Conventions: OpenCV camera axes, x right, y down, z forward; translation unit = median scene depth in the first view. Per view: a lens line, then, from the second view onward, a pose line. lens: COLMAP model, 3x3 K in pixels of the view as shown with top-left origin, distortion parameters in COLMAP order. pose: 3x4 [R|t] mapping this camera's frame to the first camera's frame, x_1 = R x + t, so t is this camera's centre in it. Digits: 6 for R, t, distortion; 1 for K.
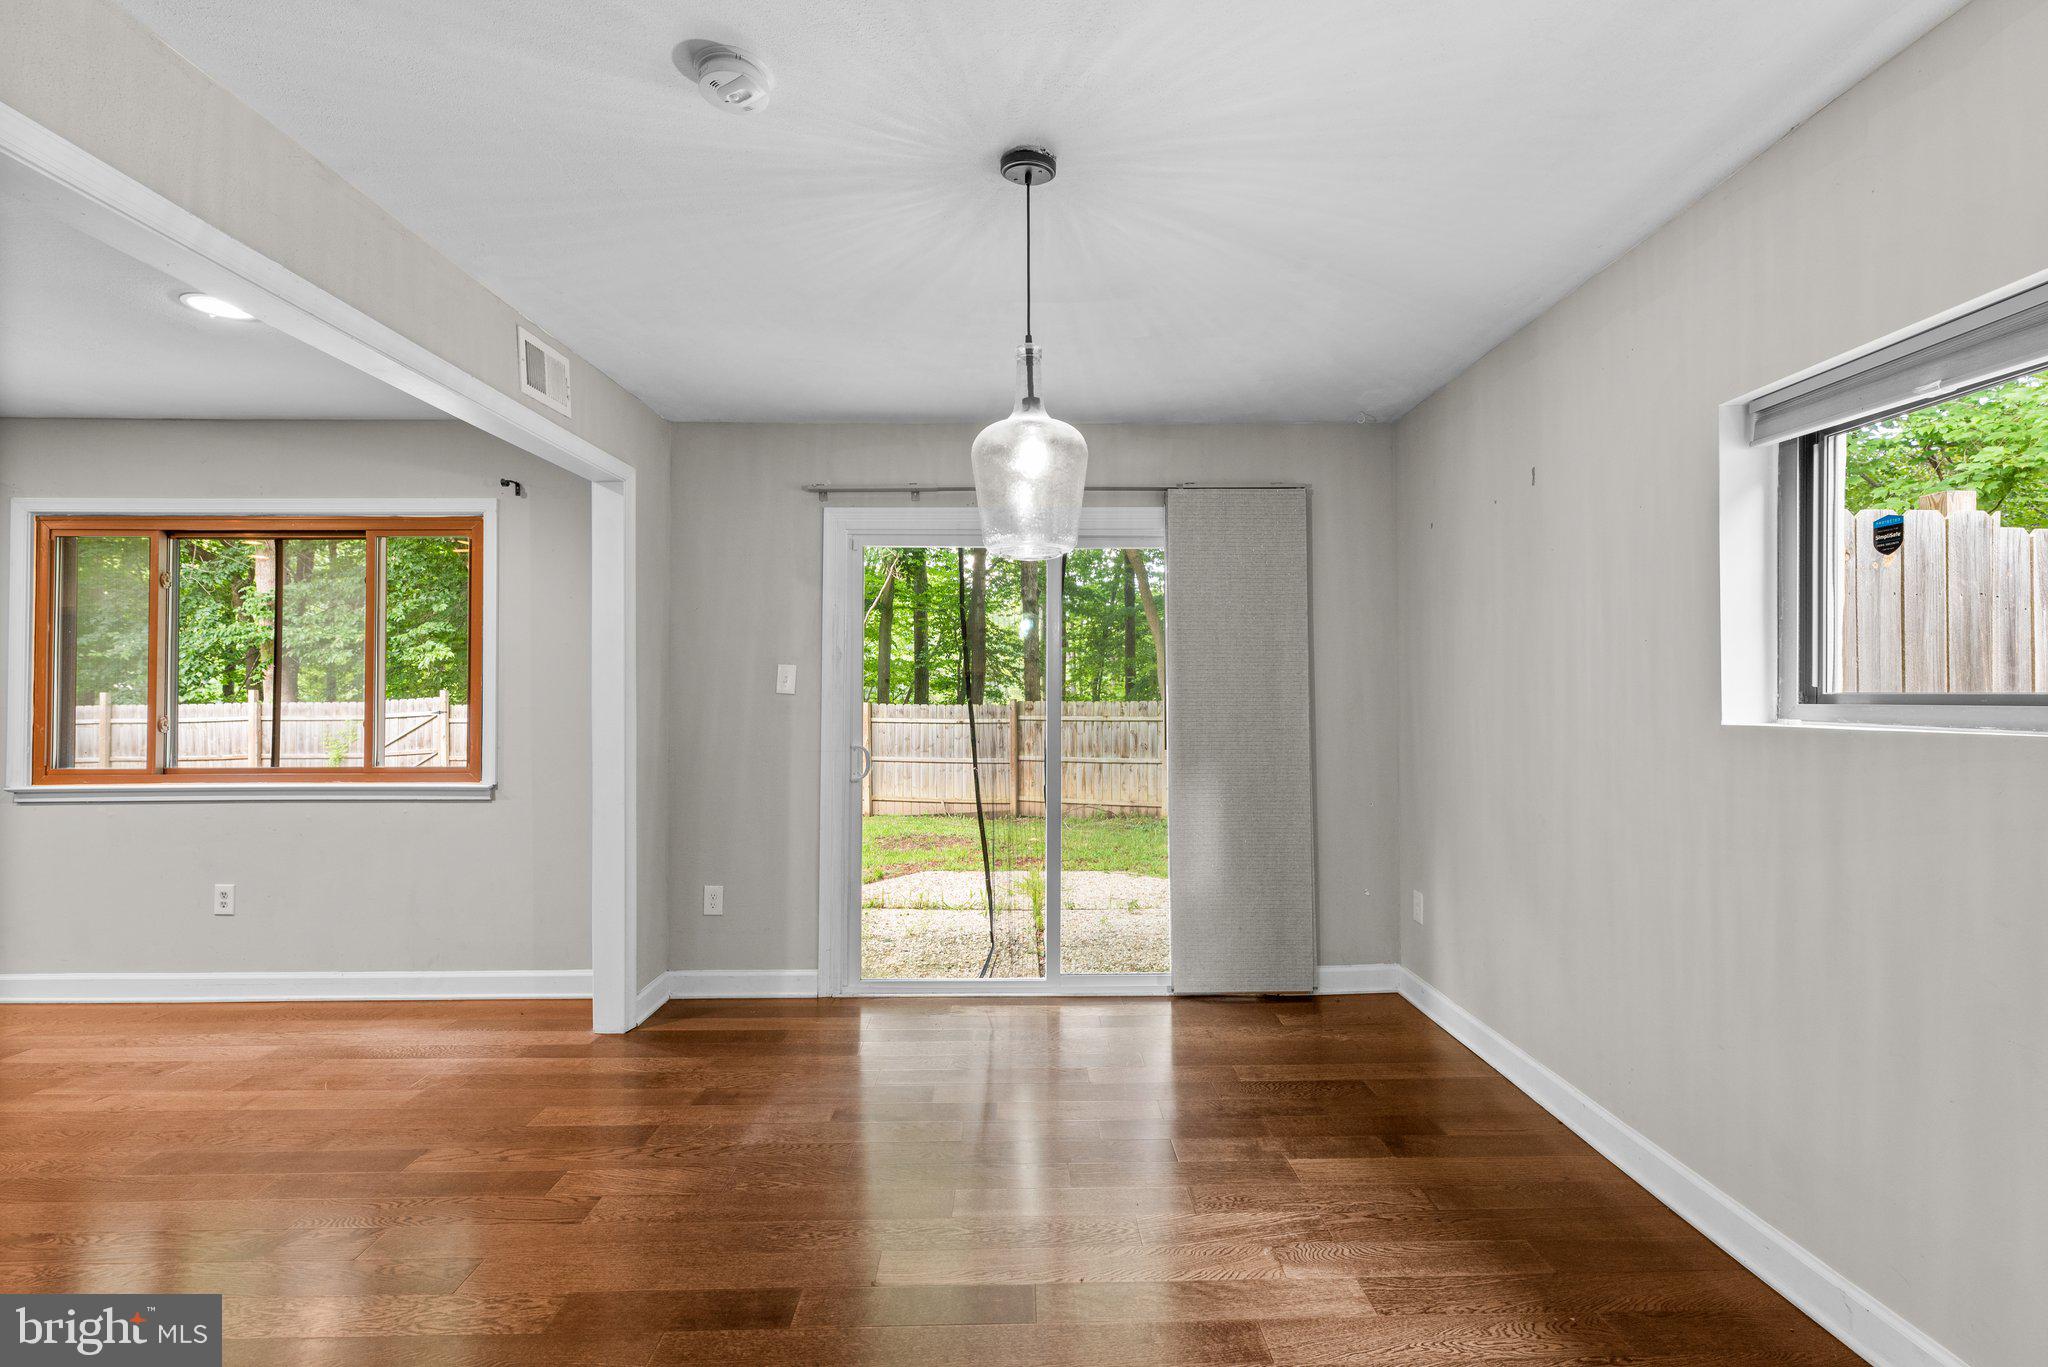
lens RADIAL K [[914.4, 0, 1034.3], [0, 914.4, 689.6], [0, 0, 1]] dist [0.002516, -0.000546]
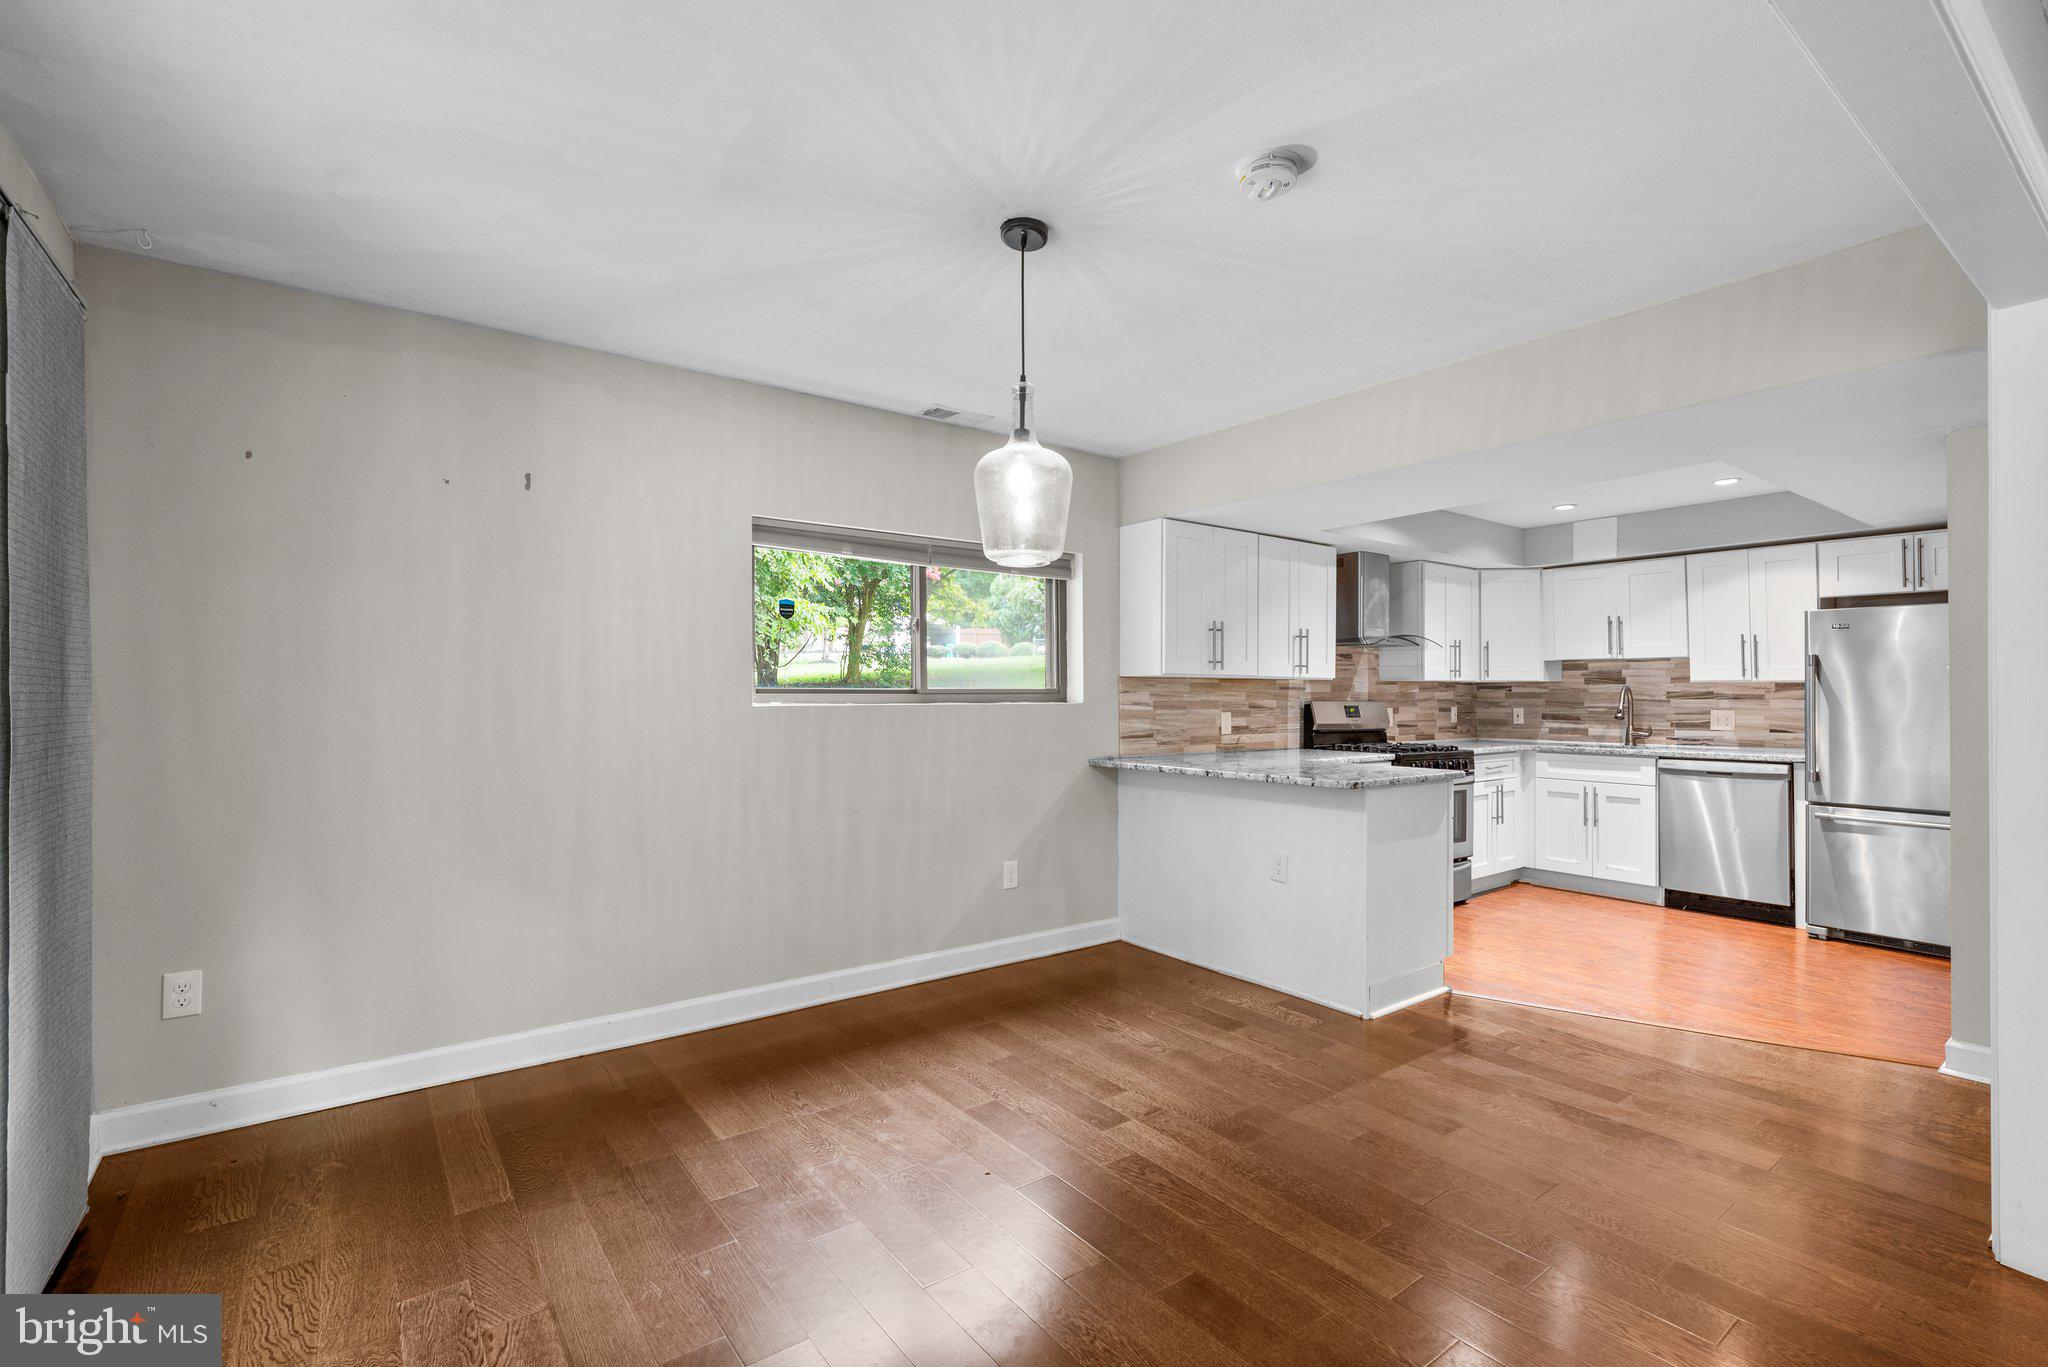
lens RADIAL K [[914.4, 0, 1030.7], [0, 914.4, 690.4], [0, 0, 1]] dist [0.002516, -0.000546]
pose [[-0.585185, 0.009625, 0.810842, -0.493945], [-0.003784, 0.999886, -0.014599, 0.017657], [-0.810891, -0.011611, -0.585082, 0.862053]]
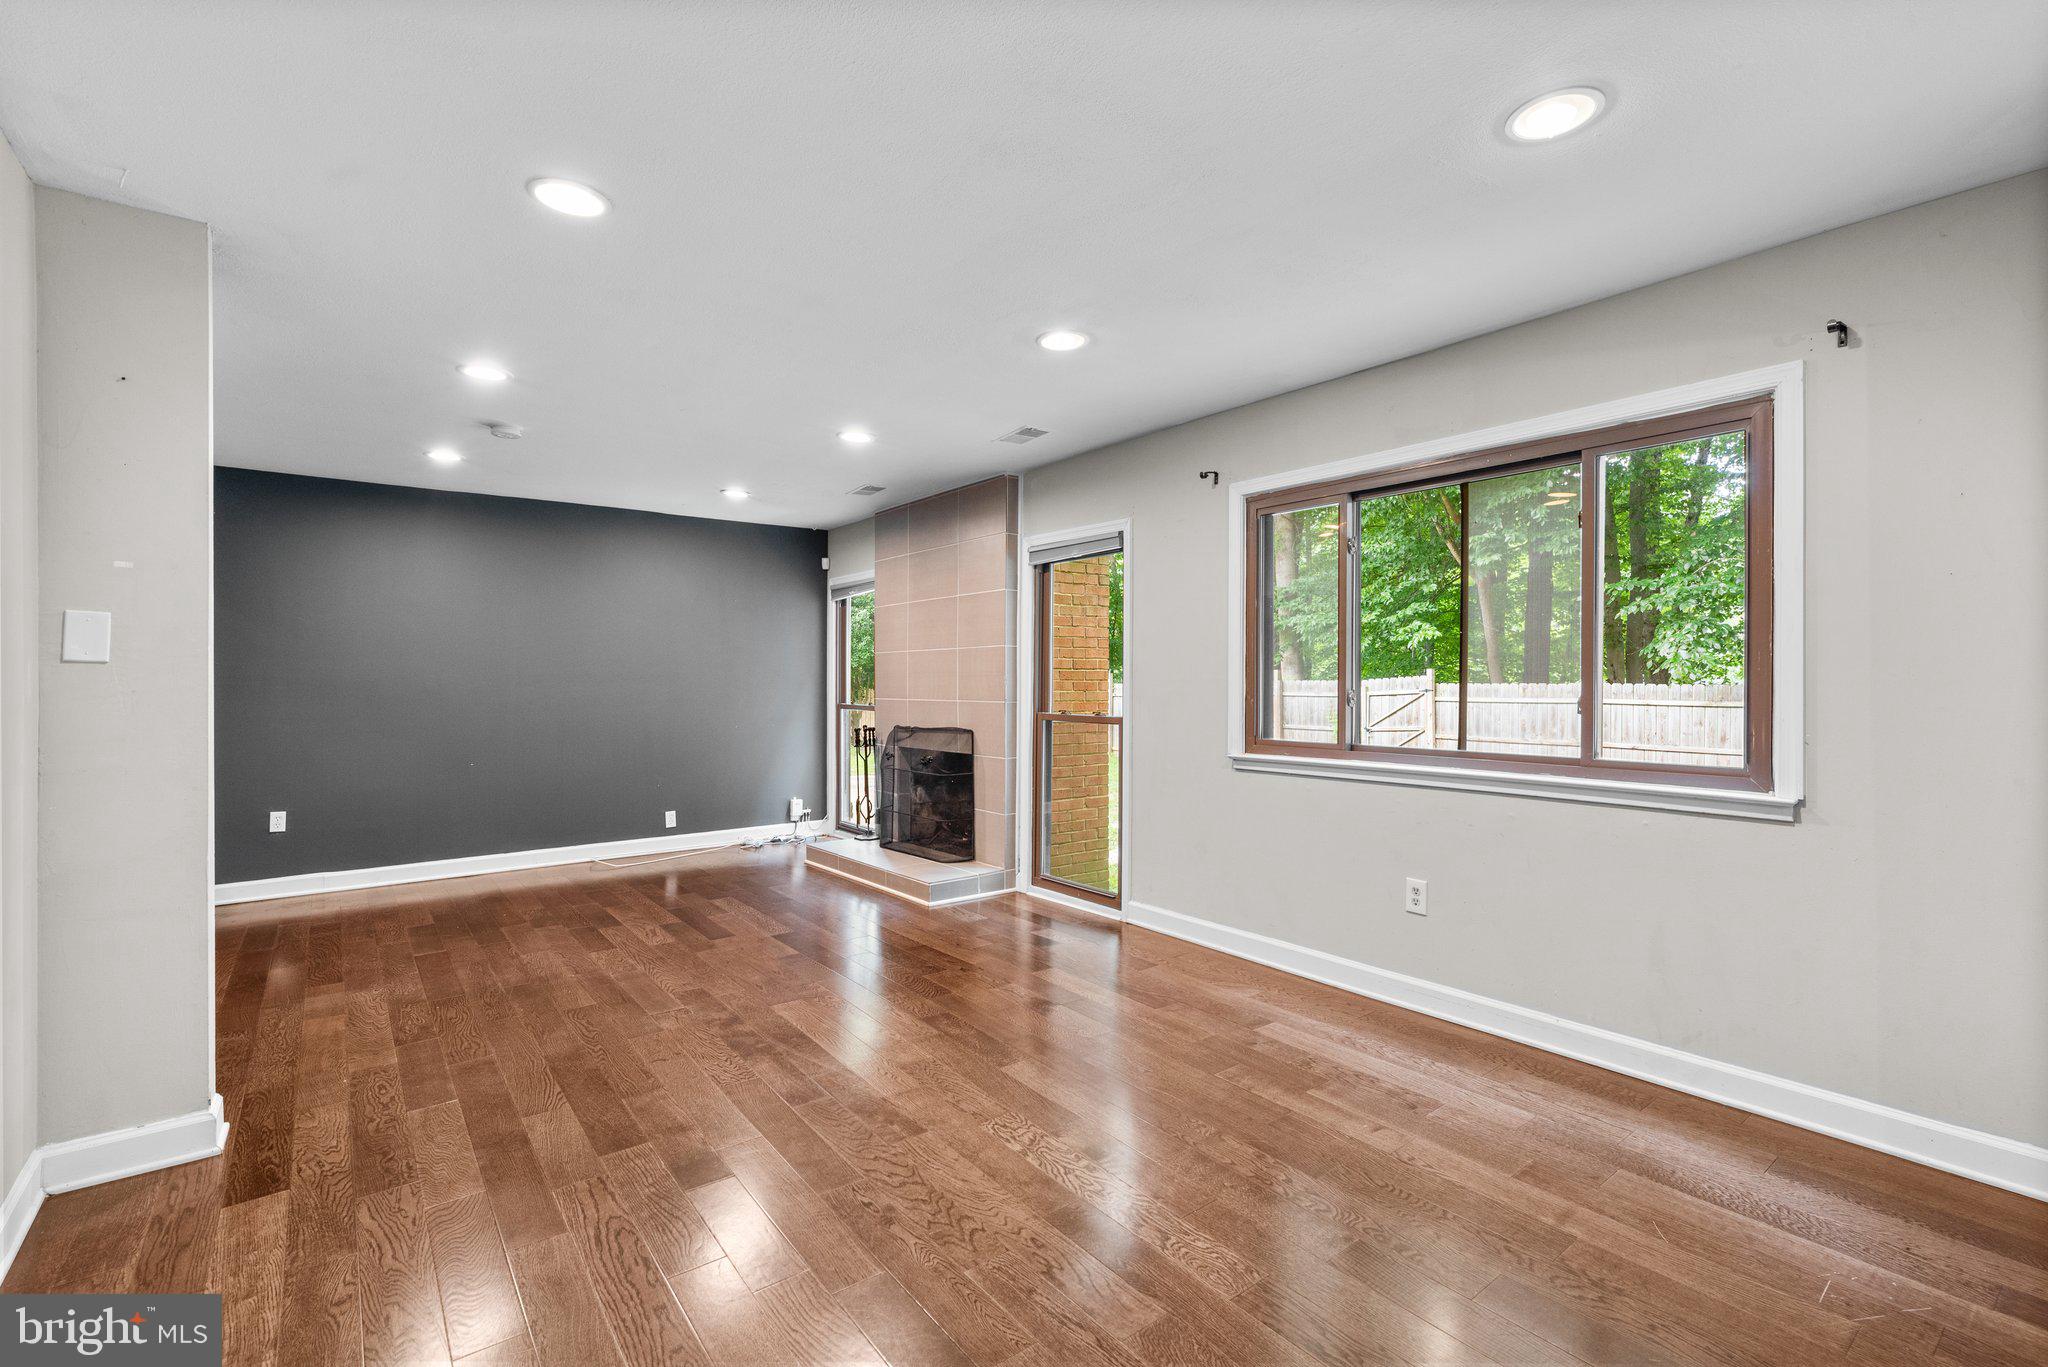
lens RADIAL K [[914.4, 0, 1025.6], [0, 914.4, 678.4], [0, 0, 1]] dist [0.002516, -0.000546]
pose [[0.593318, 0.000302, -0.804968, -0.392886], [0.006648, 0.999964, 0.005276, 0.010430], [0.804941, -0.008482, 0.593295, 0.169415]]
